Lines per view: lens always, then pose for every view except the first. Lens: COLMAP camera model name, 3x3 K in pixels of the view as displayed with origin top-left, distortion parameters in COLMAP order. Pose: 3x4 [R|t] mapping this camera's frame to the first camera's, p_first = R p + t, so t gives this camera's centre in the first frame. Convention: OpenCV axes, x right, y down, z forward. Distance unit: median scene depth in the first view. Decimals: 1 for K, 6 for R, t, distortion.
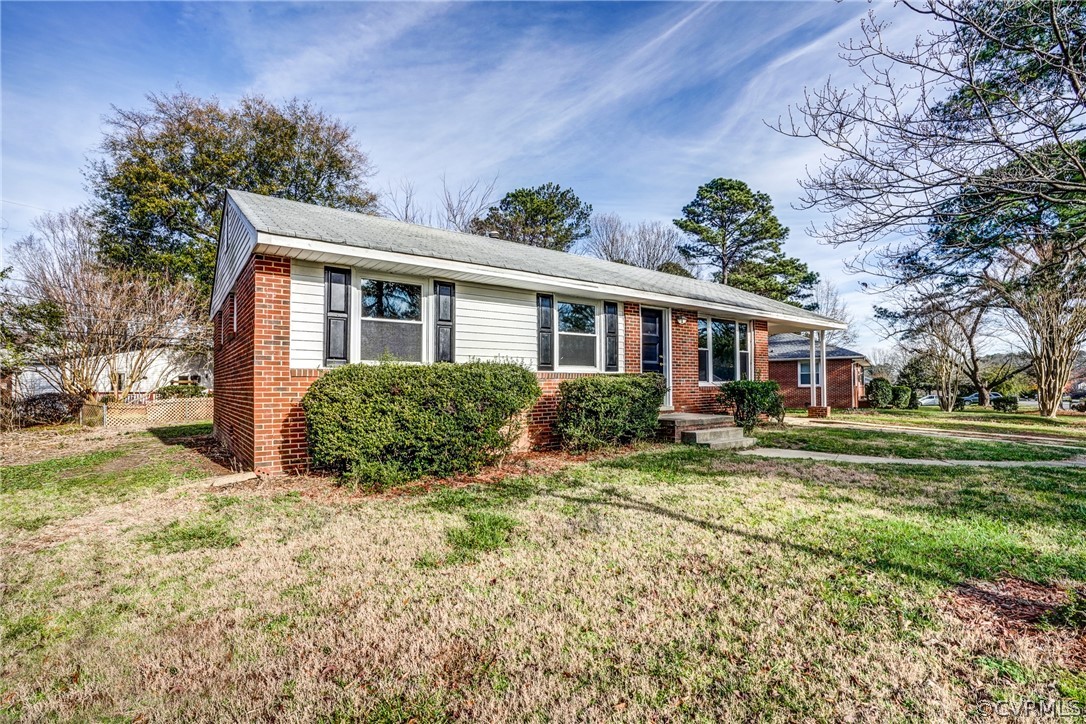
lens RADIAL K [[520.5, 0, 546.5], [0, 520.5, 369.8], [0, 0, 1]] dist [-0.002406, 0.002280]
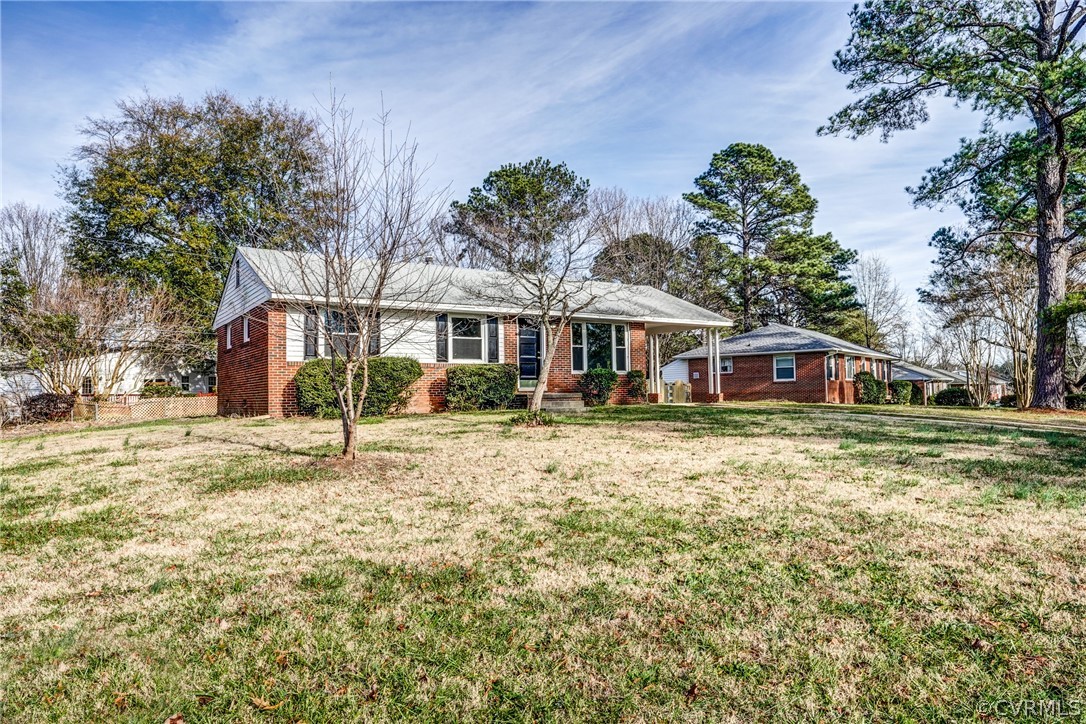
lens RADIAL K [[716.7, 0, 539.7], [0, 716.7, 364.0], [0, 0, 1]] dist [0.061125, -0.002338]
pose [[0.997781, -0.013922, -0.065111, 0.288066], [0.013077, 0.999825, -0.013387, 0.026437], [0.065286, 0.012506, 0.997788, -0.753551]]
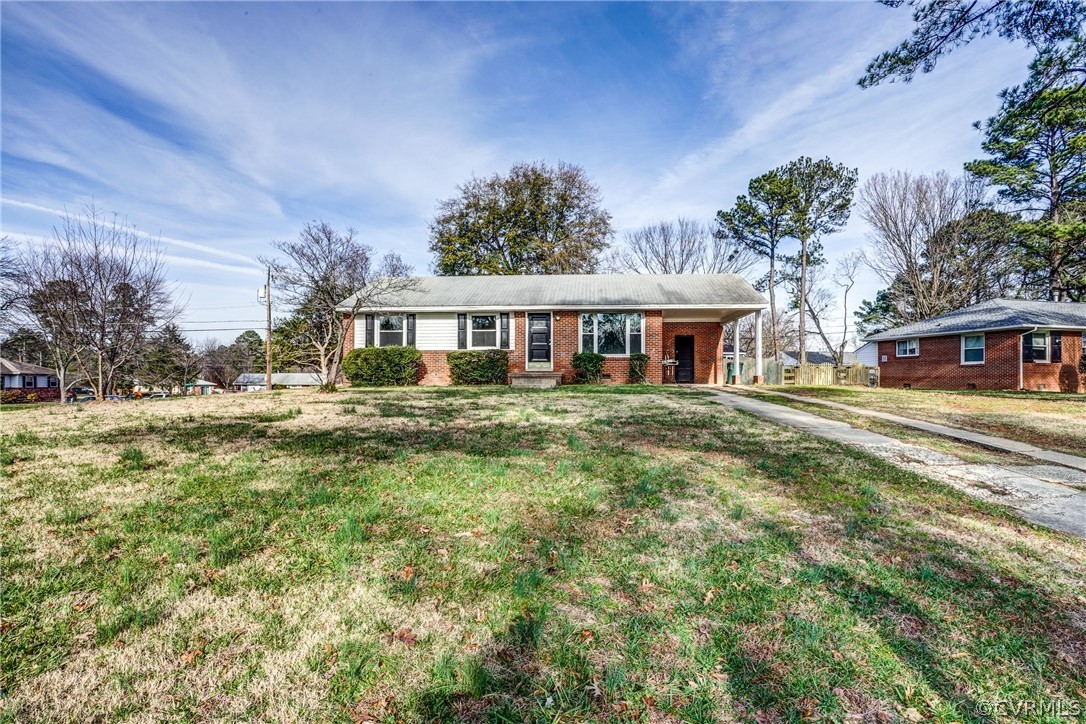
lens RADIAL K [[571.7, 0, 546.4], [0, 571.7, 364.1], [0, 0, 1]] dist [-0.007902, -0.000522]
pose [[0.751209, -0.010665, -0.659979, 1.194870], [0.014837, 0.999890, 0.000730, 0.043412], [0.659898, -0.010341, 0.751284, -0.343442]]
